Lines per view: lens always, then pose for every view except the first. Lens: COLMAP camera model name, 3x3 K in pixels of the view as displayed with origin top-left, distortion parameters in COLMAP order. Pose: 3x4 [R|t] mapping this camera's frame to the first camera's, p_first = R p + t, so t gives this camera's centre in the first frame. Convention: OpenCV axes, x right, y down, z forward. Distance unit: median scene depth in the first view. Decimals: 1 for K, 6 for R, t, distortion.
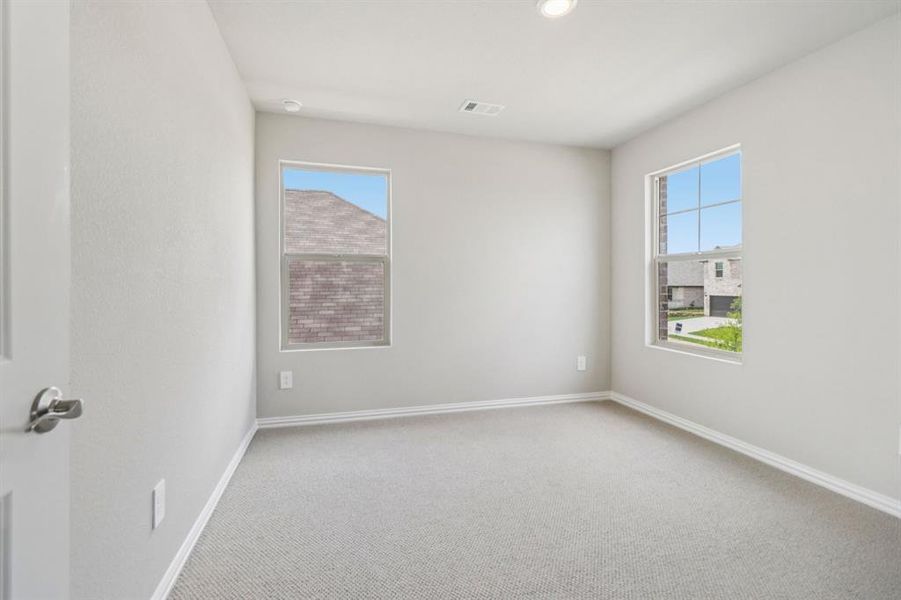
lens RADIAL K [[419.1, 0, 449.1], [0, 419.1, 289.5], [0, 0, 1]] dist [0.010336, -0.015371]
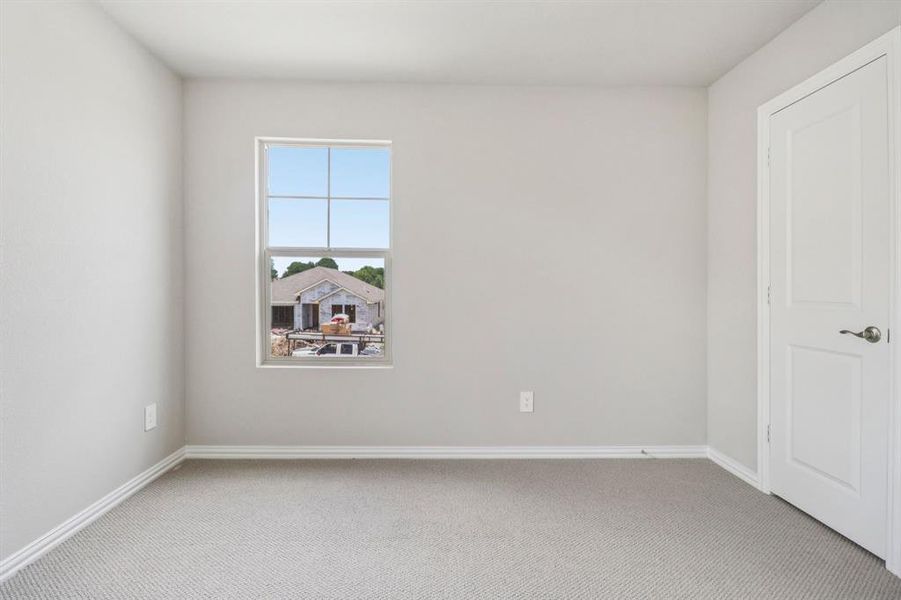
lens RADIAL K [[394.7, 0, 450.8], [0, 394.7, 291.2], [0, 0, 1]] dist [0.000288, -0.011984]
pose [[0.236136, 0.001645, 0.971719, -0.125693], [-0.002376, 0.999997, -0.001116, 0.000513], [-0.971717, -0.002045, 0.236139, 0.499162]]
